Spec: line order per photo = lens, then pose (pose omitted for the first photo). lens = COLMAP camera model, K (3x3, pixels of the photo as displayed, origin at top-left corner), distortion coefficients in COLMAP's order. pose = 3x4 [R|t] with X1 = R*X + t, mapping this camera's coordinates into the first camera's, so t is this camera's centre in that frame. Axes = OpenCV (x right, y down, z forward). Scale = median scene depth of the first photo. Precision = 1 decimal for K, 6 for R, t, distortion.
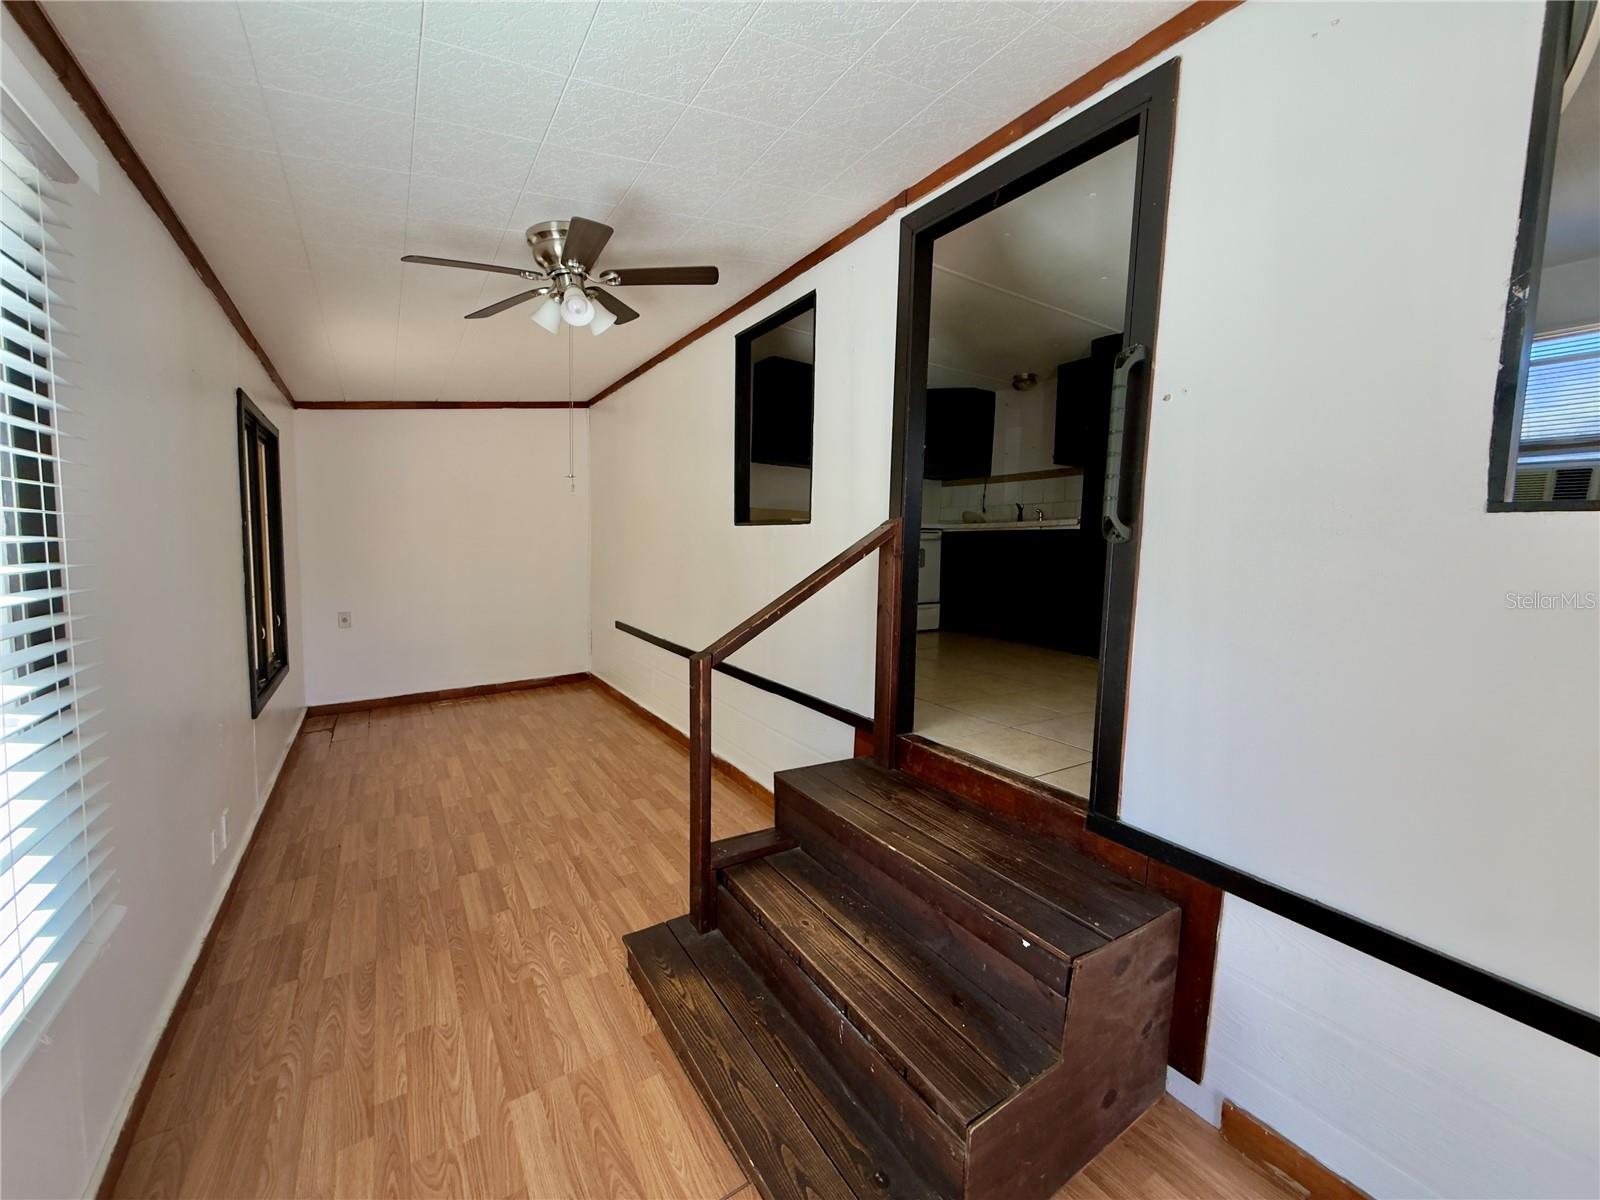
lens RADIAL K [[638.2, 0, 797.3], [0, 638.2, 599.9], [0, 0, 1]] dist [-0.002187, 0.000081]
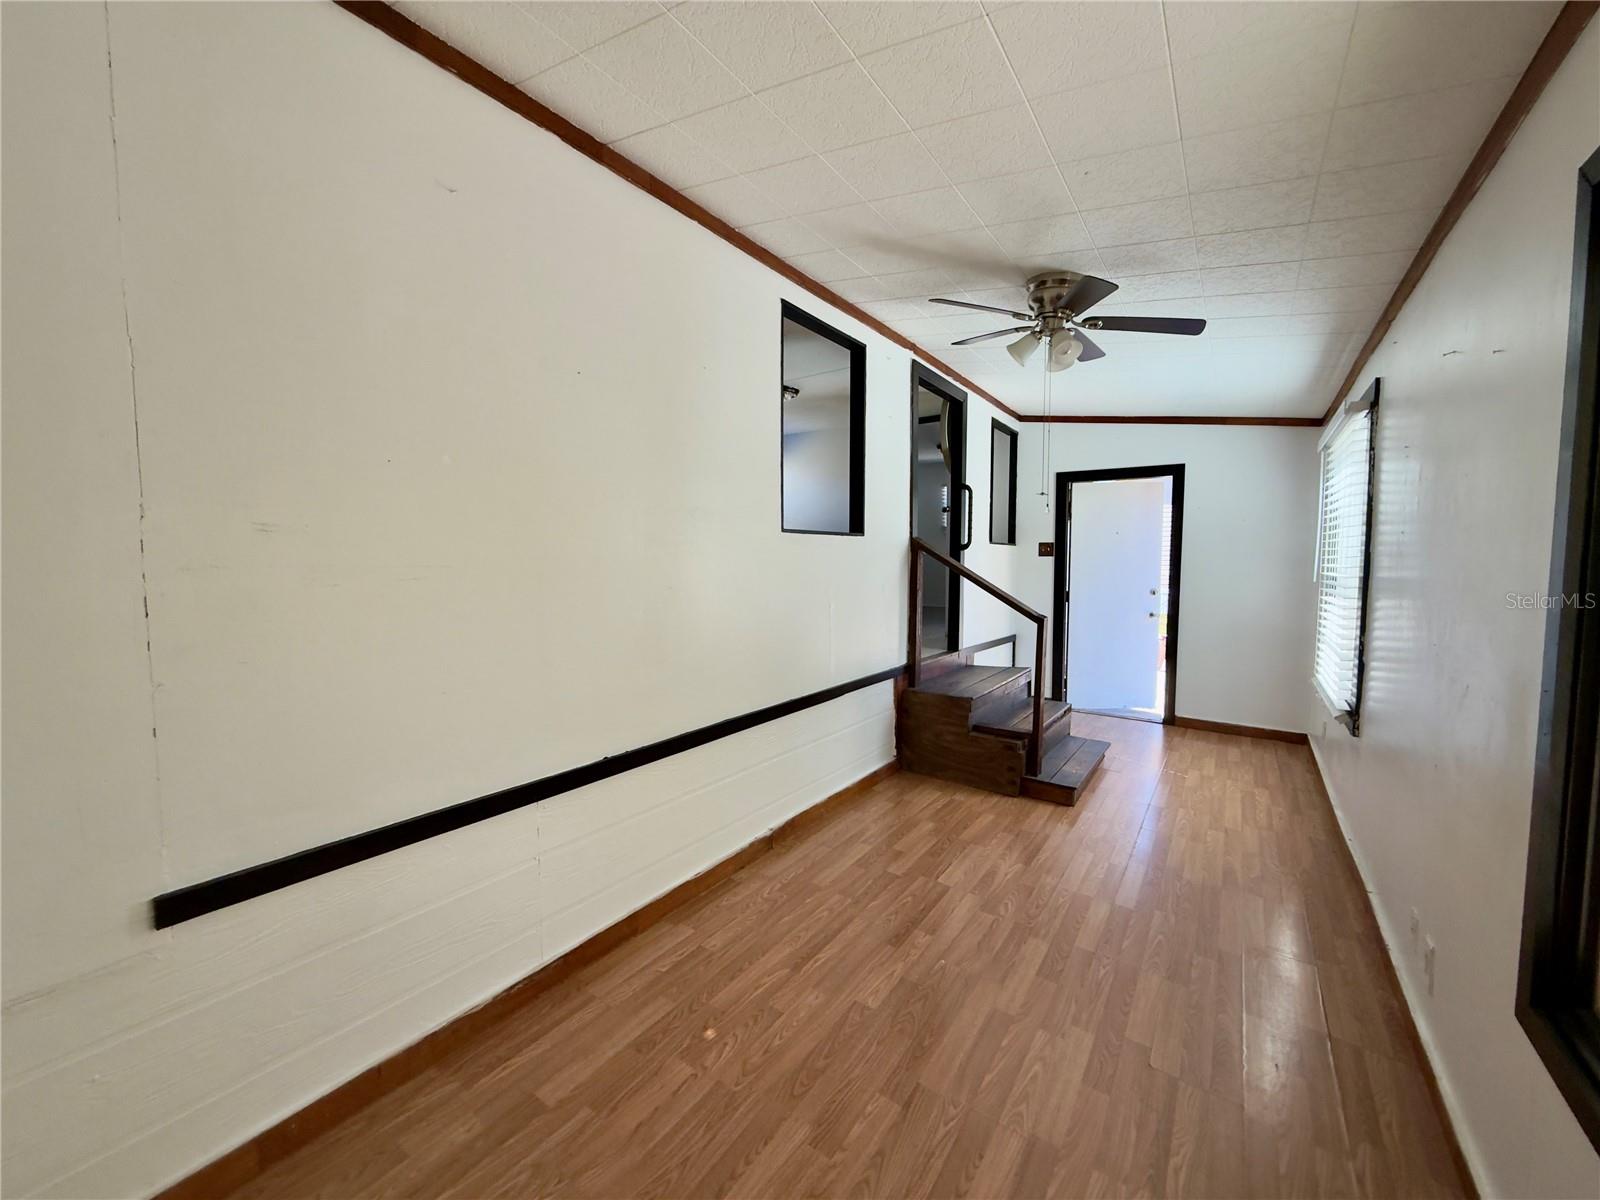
lens RADIAL K [[638.2, 0, 795.2], [0, 638.2, 597.4], [0, 0, 1]] dist [-0.002187, 0.000081]
pose [[-0.379715, -0.083479, 0.921329, -0.895713], [0.070823, 0.990374, 0.118924, -0.133642], [-0.922388, 0.110409, -0.370148, 1.343137]]
